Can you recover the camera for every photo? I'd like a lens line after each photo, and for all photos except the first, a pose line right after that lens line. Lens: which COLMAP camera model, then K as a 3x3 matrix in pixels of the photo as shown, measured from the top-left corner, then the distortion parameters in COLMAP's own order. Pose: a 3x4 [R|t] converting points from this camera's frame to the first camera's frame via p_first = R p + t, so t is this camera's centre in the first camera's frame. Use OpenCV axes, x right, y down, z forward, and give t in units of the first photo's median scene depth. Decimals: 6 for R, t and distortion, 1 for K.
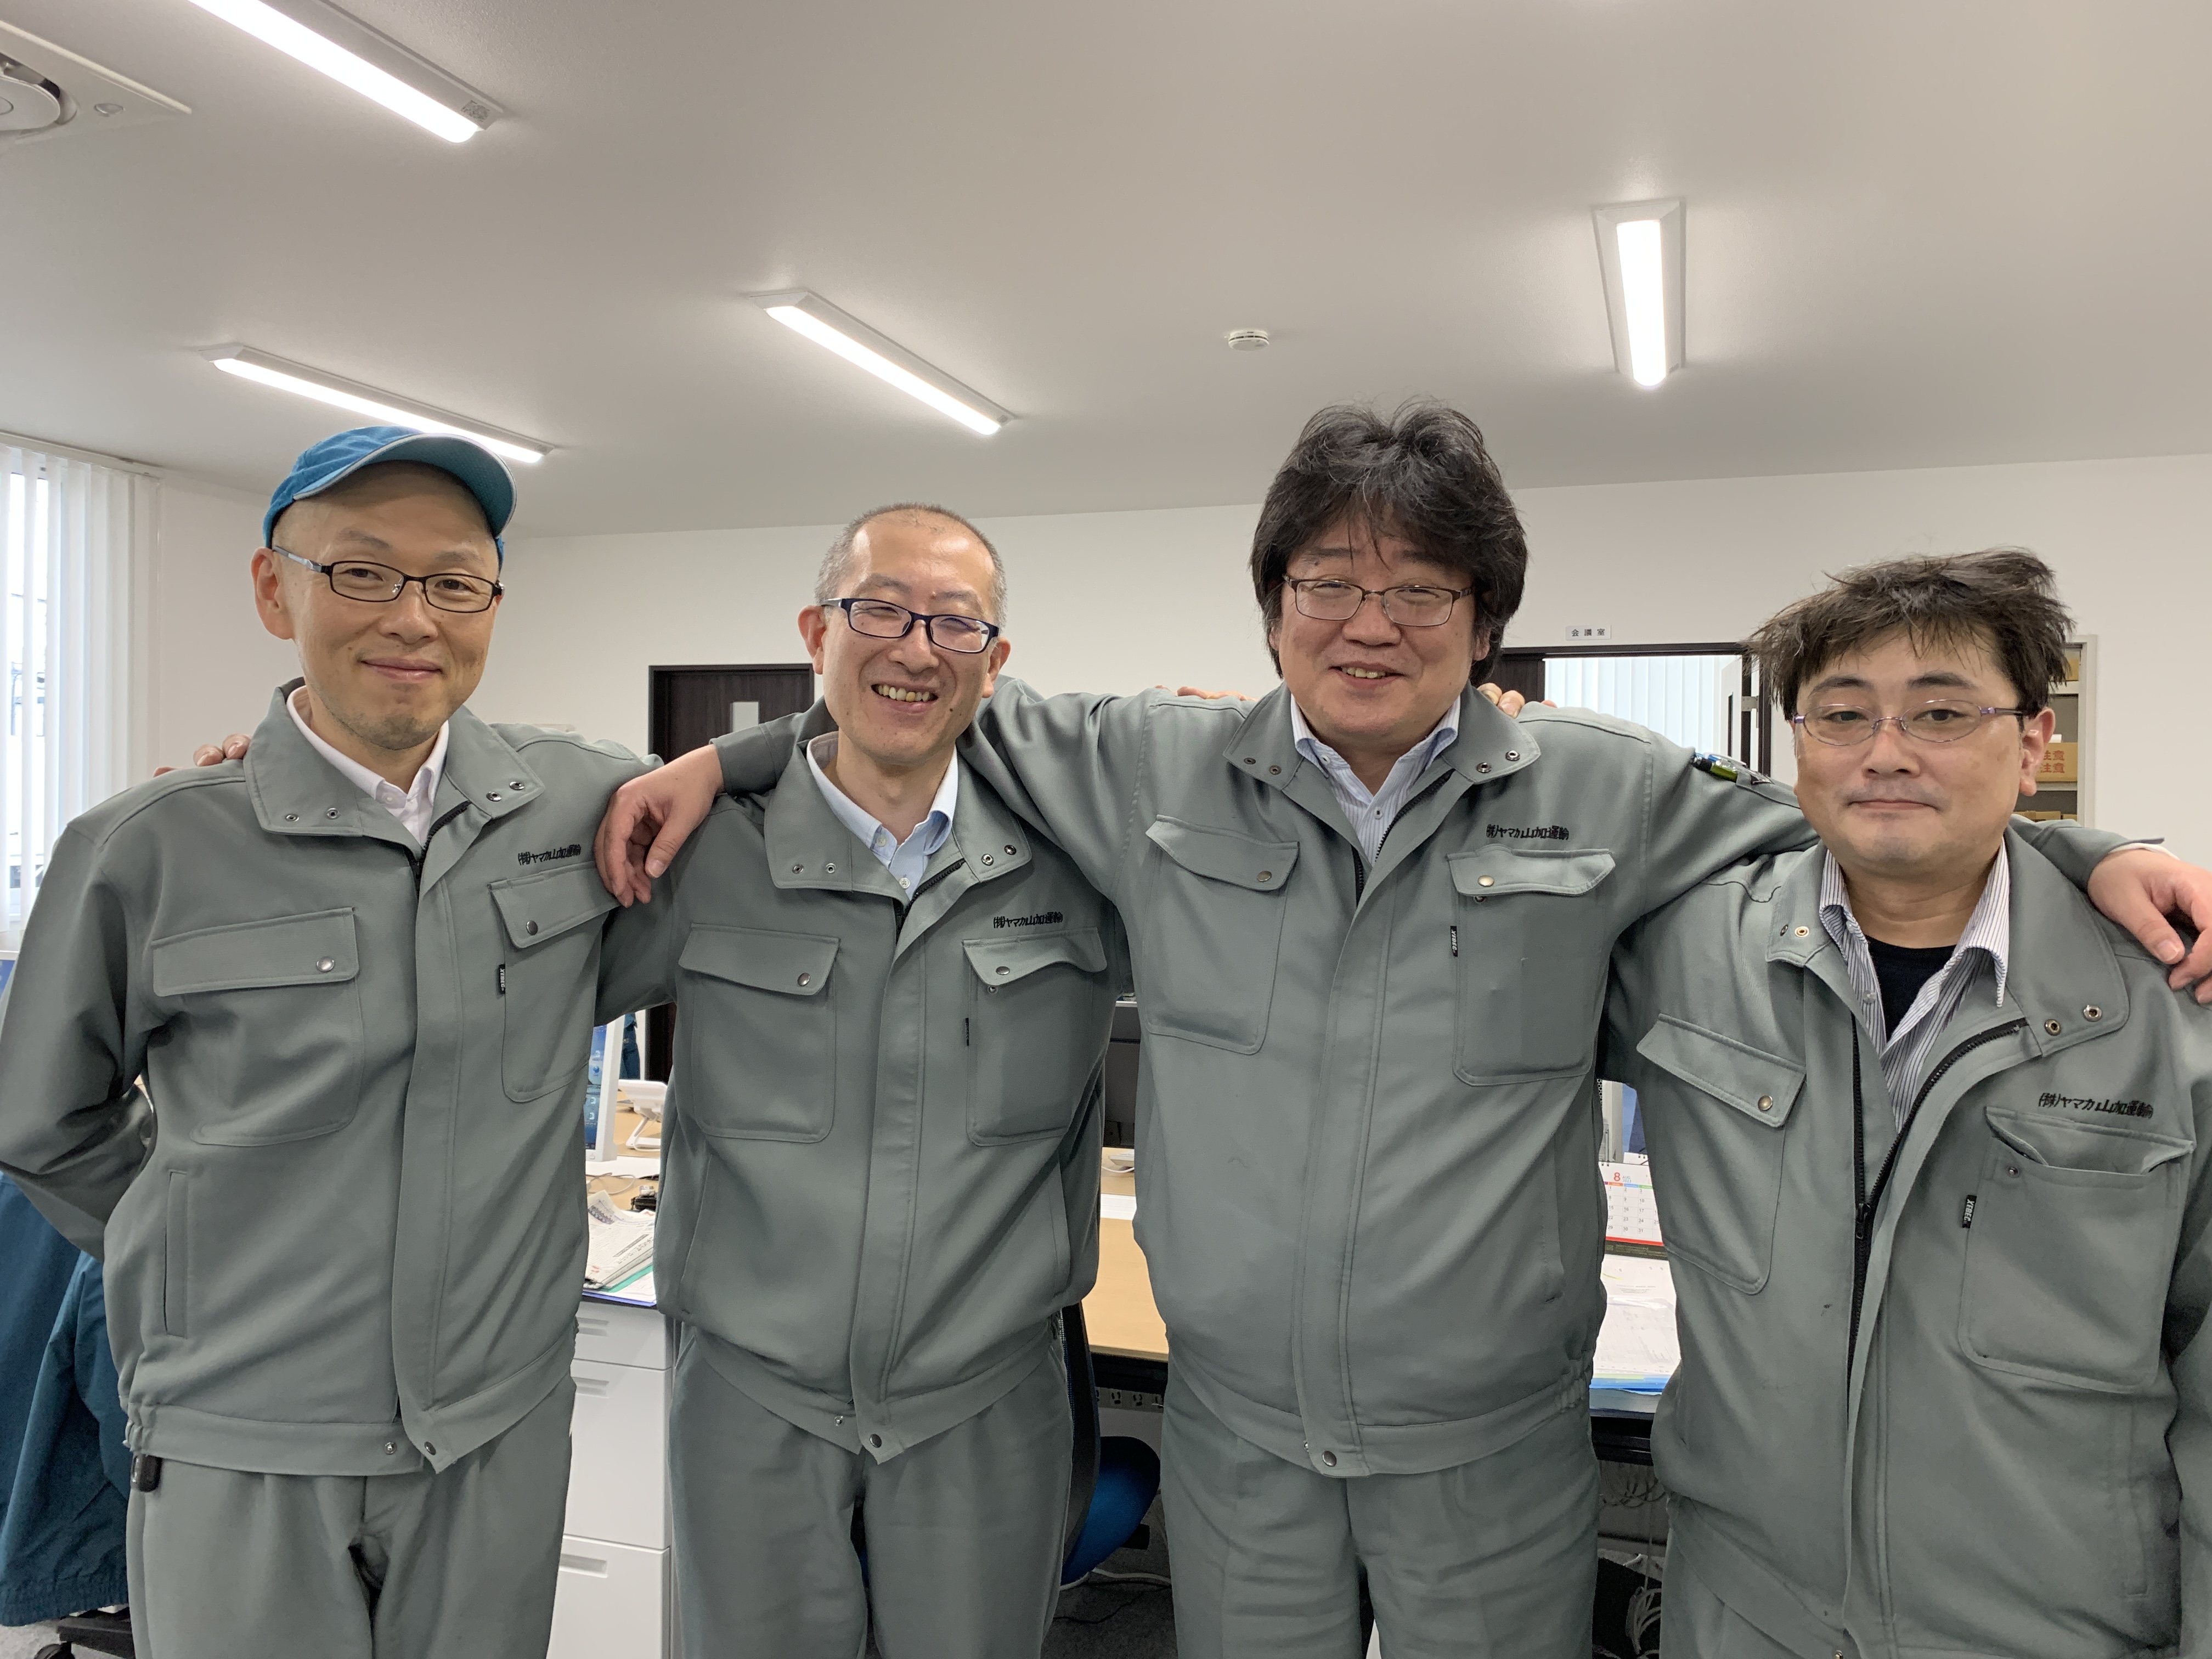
lens RADIAL K [[1671.3, 0, 1106.0], [0, 1671.3, 829.5], [0, 0, 1]] dist [-0.002774, -0.001872]
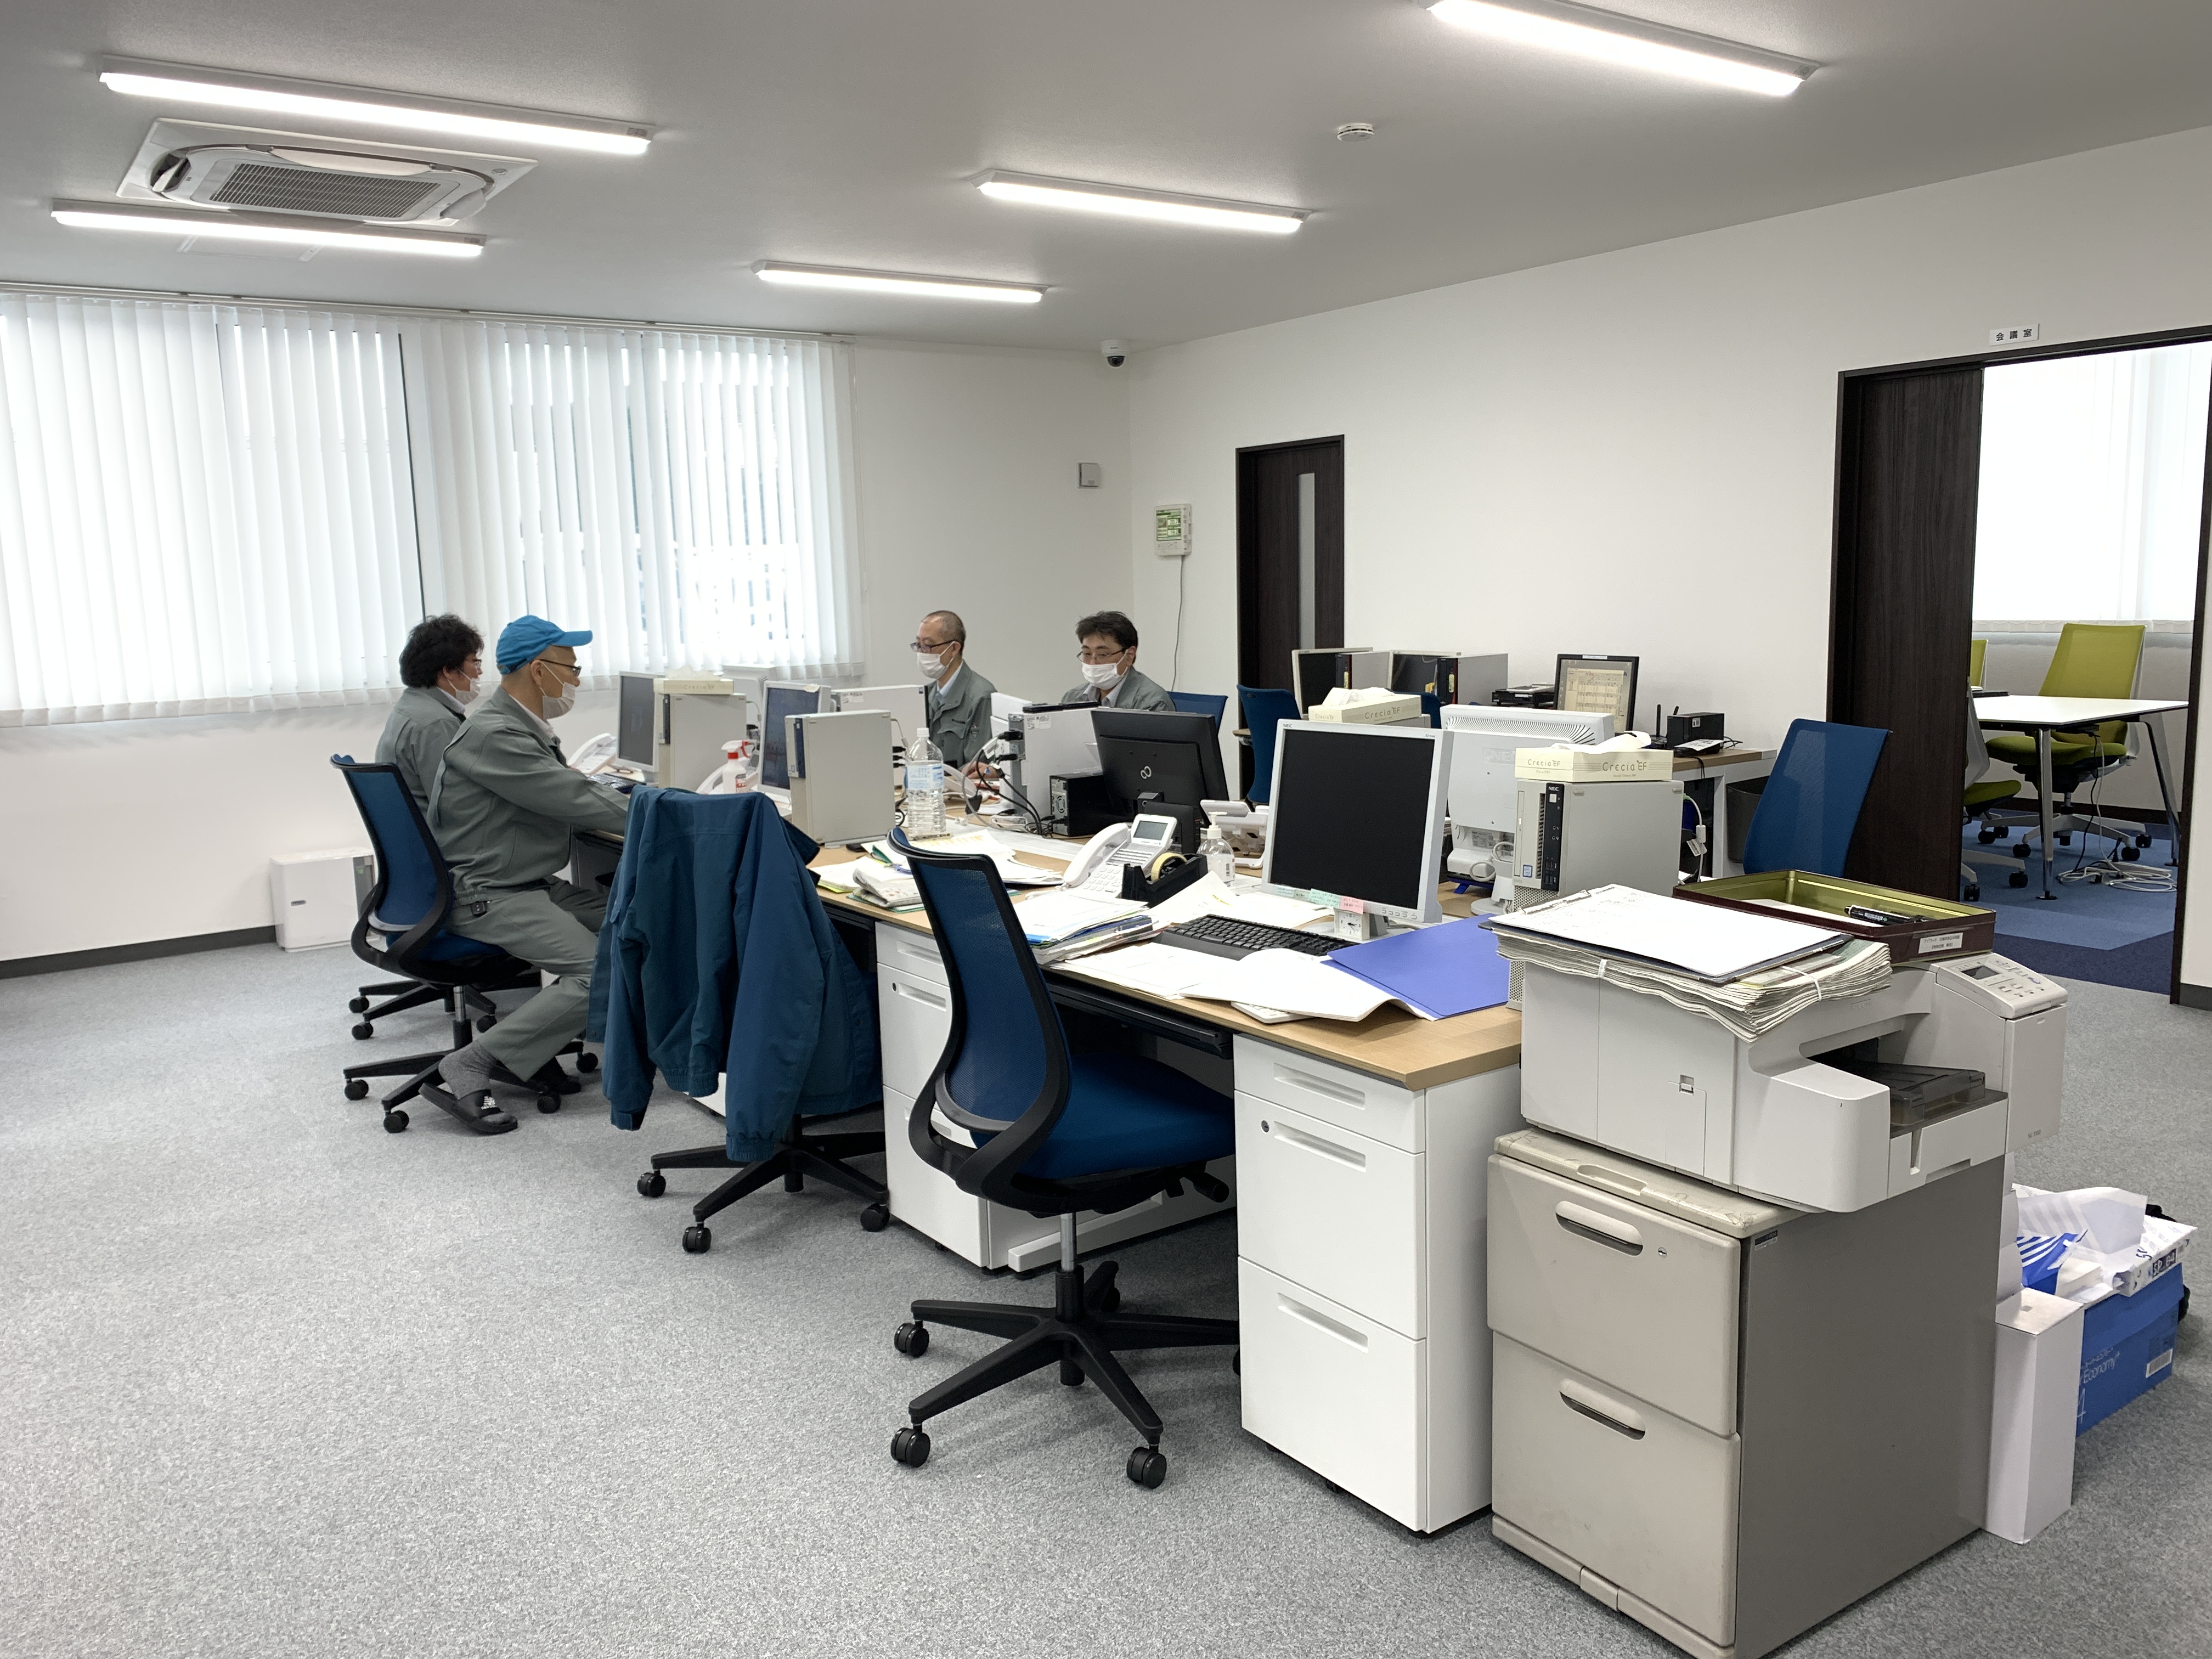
lens RADIAL K [[1671.3, 0, 1106.0], [0, 1671.3, 829.5], [0, 0, 1]] dist [-0.002774, -0.001872]
pose [[0.806433, 0.053675, -0.588884, 0.440999], [0.033924, 0.990032, 0.136695, 0.005165], [0.590351, -0.130213, 0.796574, -0.027329]]
